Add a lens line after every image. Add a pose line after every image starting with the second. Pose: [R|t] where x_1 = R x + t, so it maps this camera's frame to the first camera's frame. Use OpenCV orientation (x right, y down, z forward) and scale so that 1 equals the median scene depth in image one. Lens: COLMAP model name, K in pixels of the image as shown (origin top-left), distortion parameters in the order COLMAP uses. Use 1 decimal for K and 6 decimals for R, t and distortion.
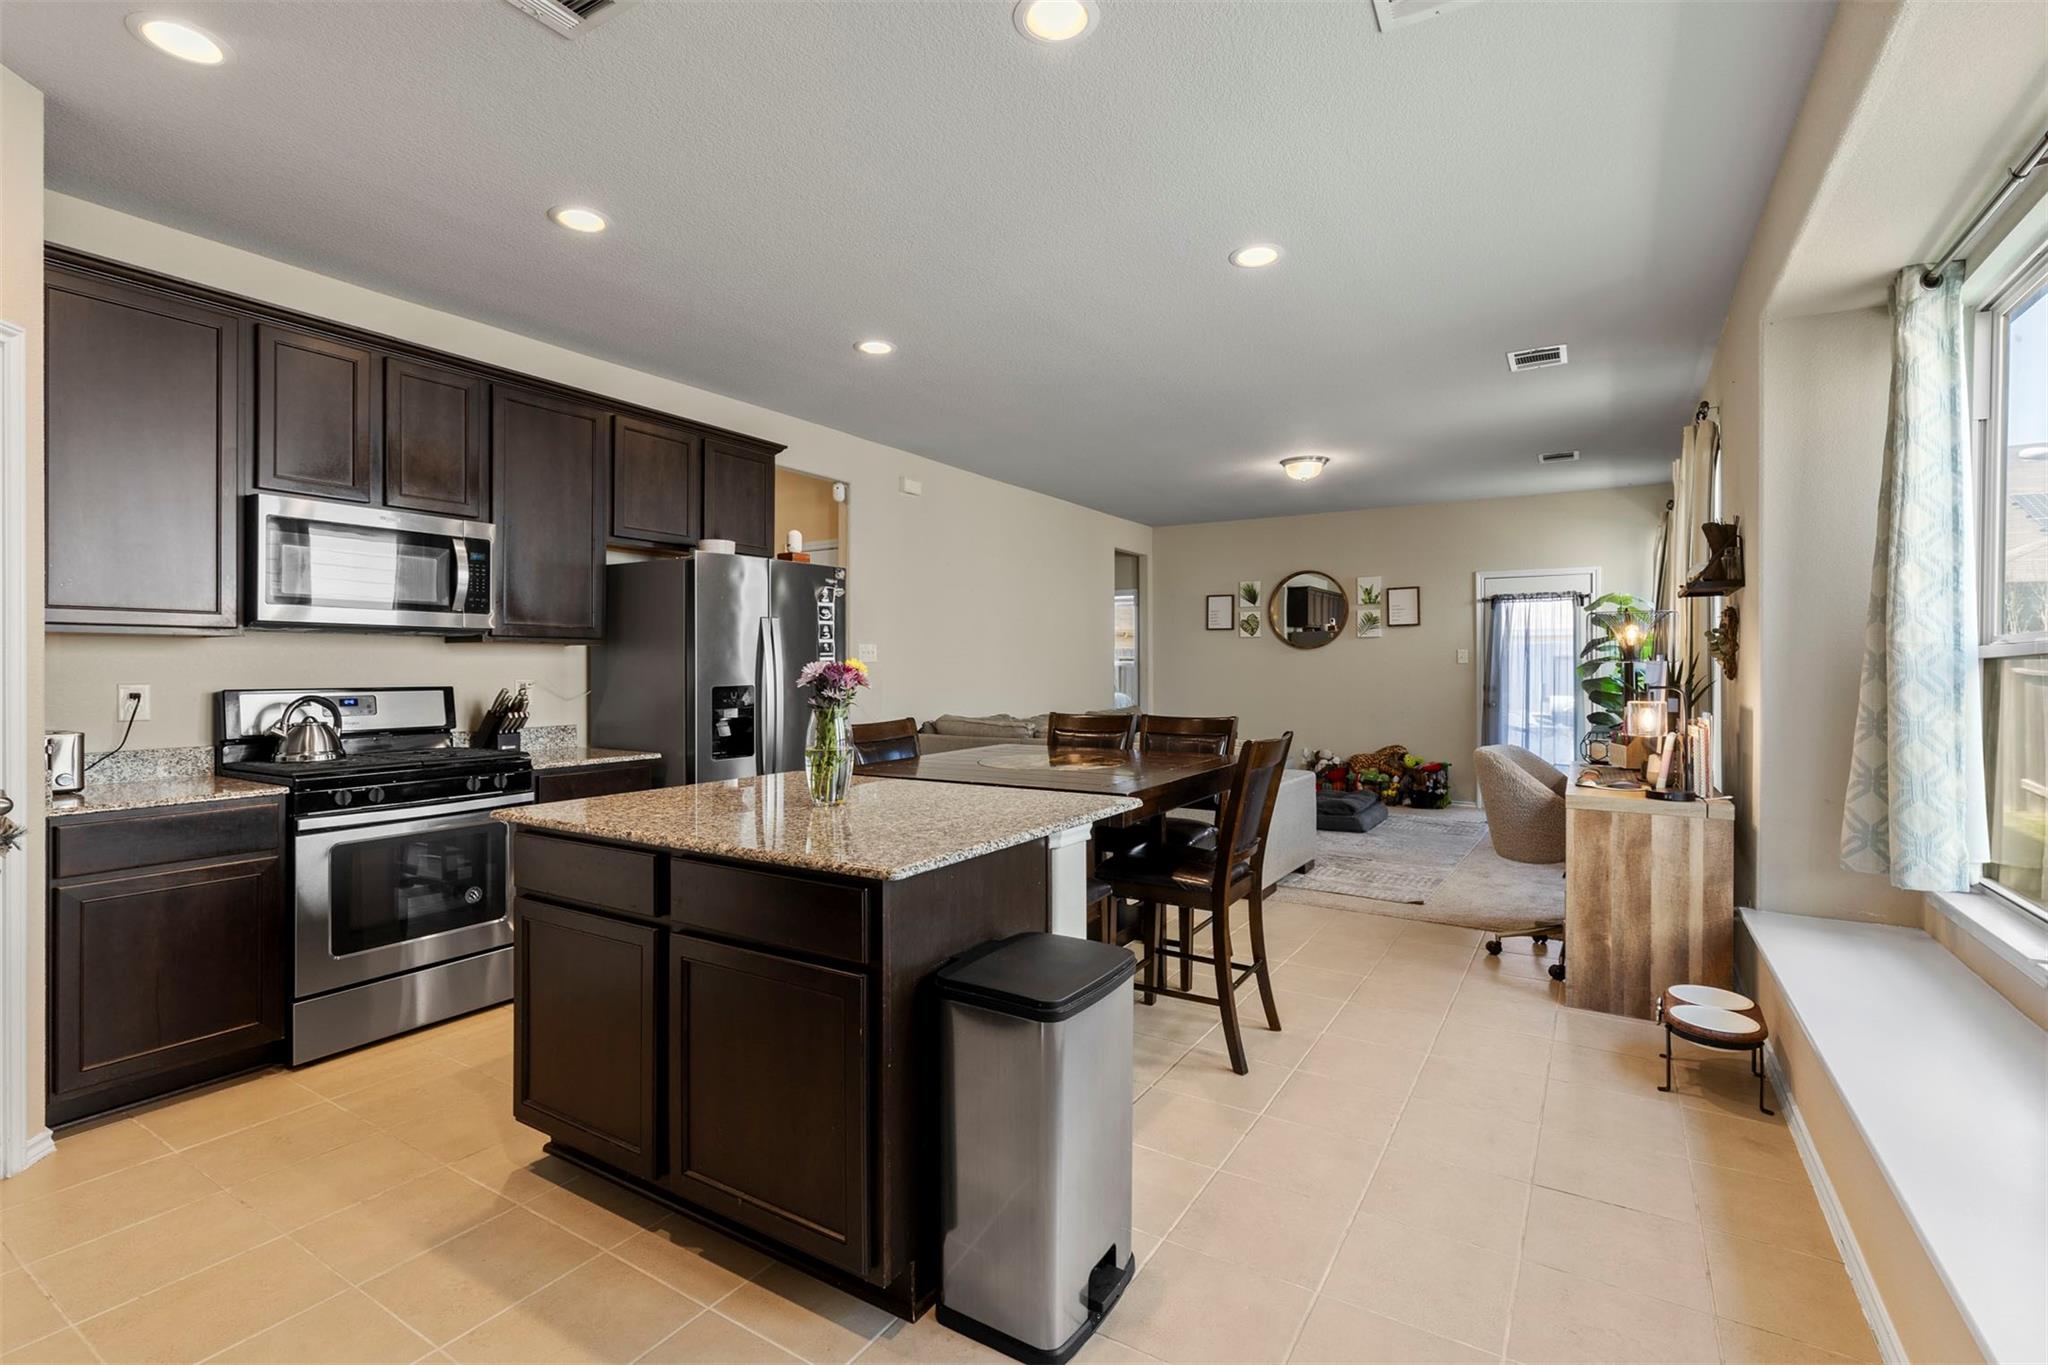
lens RADIAL K [[922.9, 0, 1030.4], [0, 922.9, 665.6], [0, 0, 1]] dist [0.004502, 0.000317]
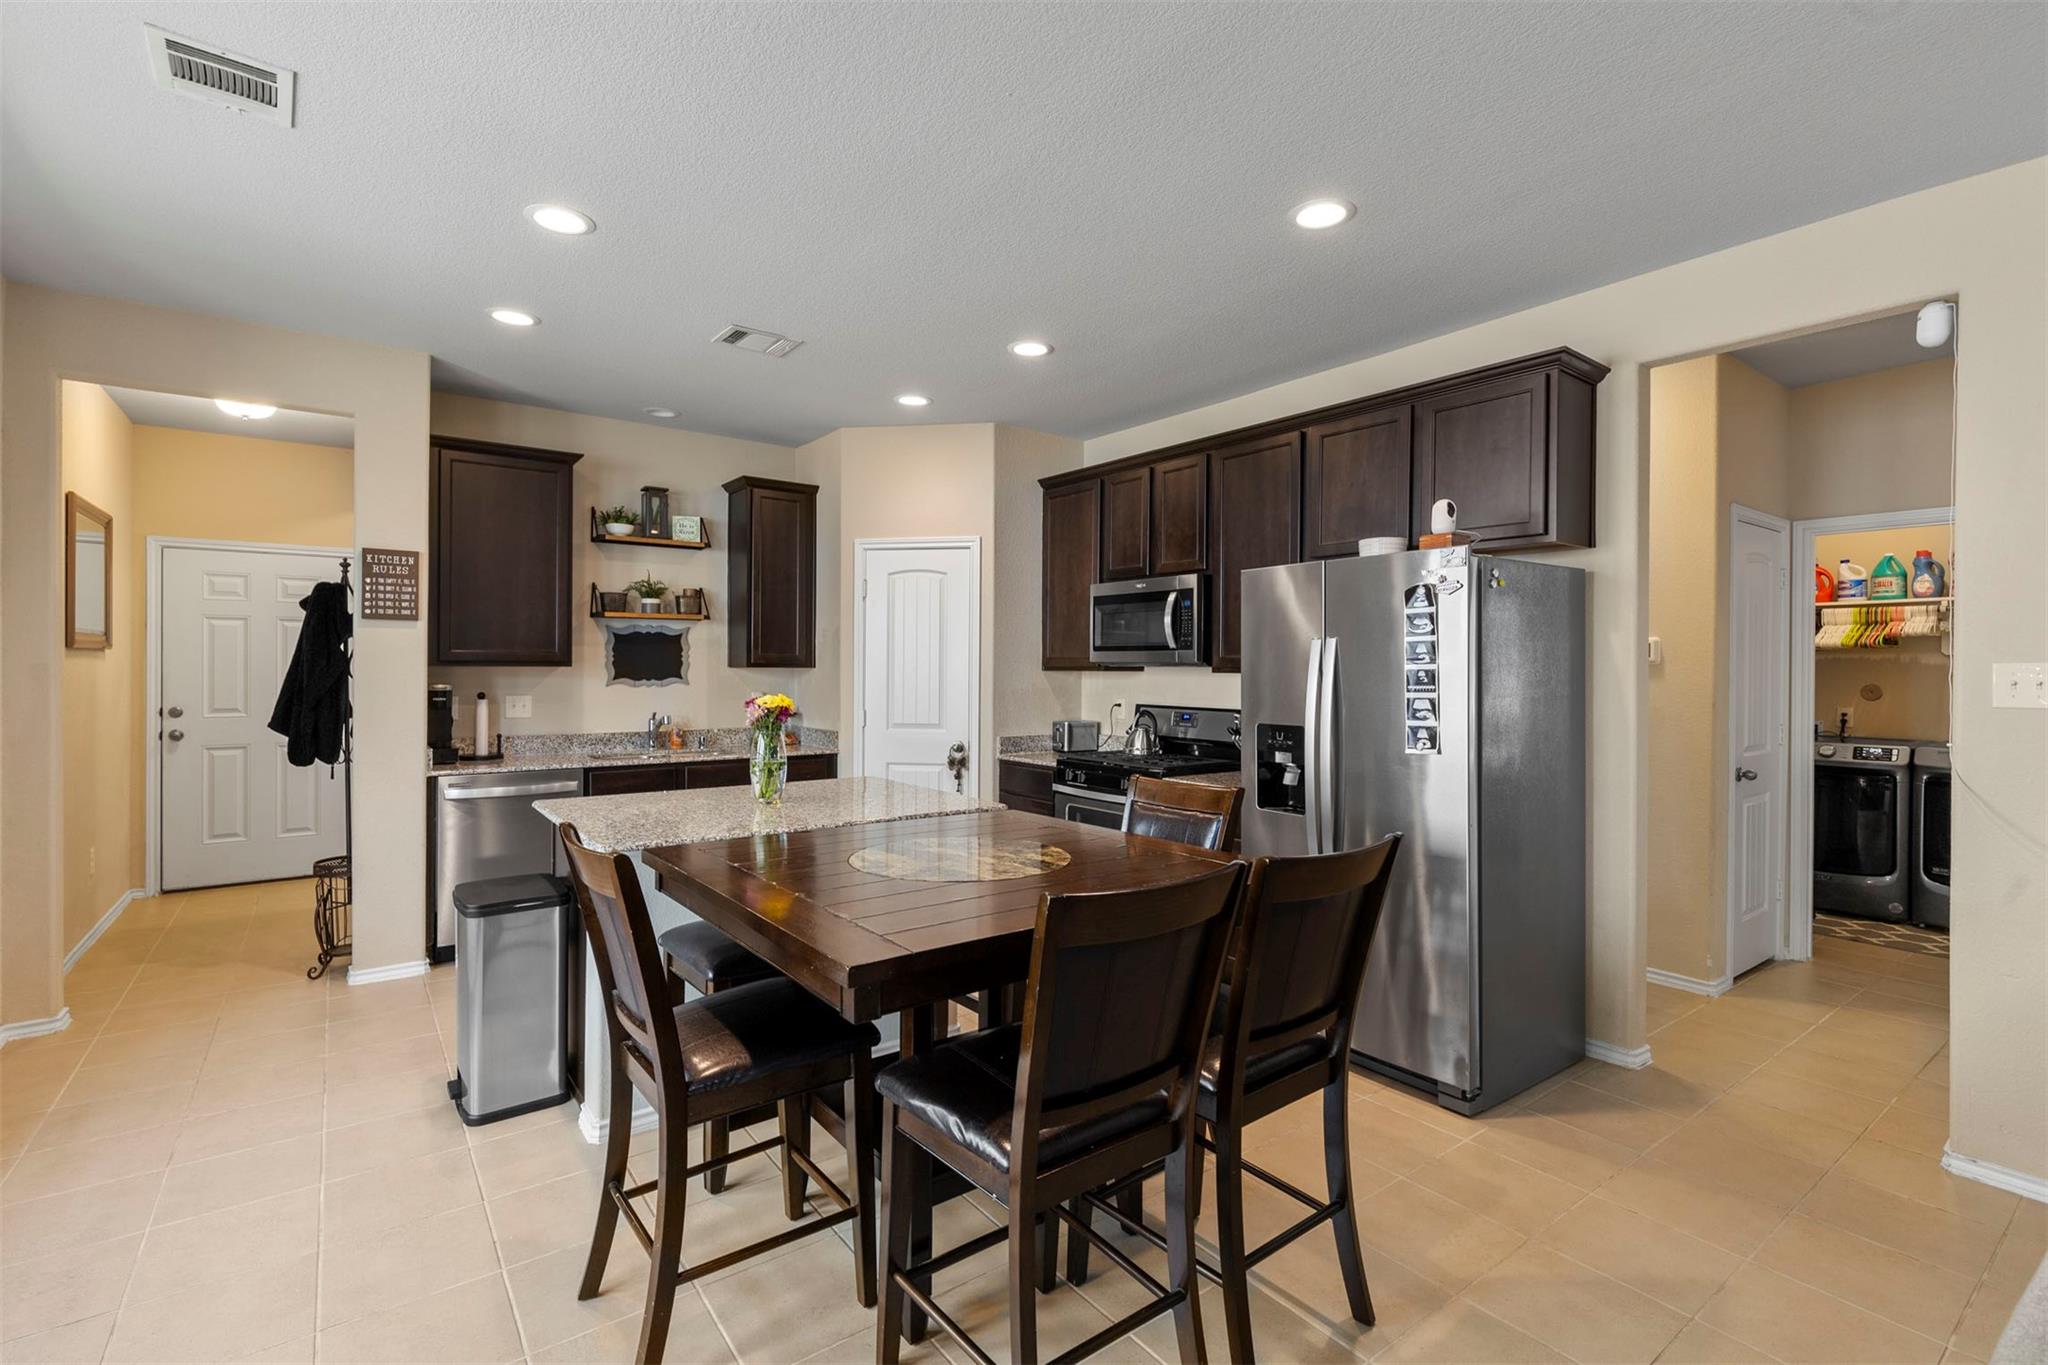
lens RADIAL K [[922.9, 0, 1030.4], [0, 922.9, 665.6], [0, 0, 1]] dist [0.004502, 0.000317]
pose [[-0.360952, -0.001973, -0.932582, 0.567567], [-0.004609, 0.999989, -0.000332, -0.031190], [0.932573, 0.004178, -0.360957, 1.161499]]
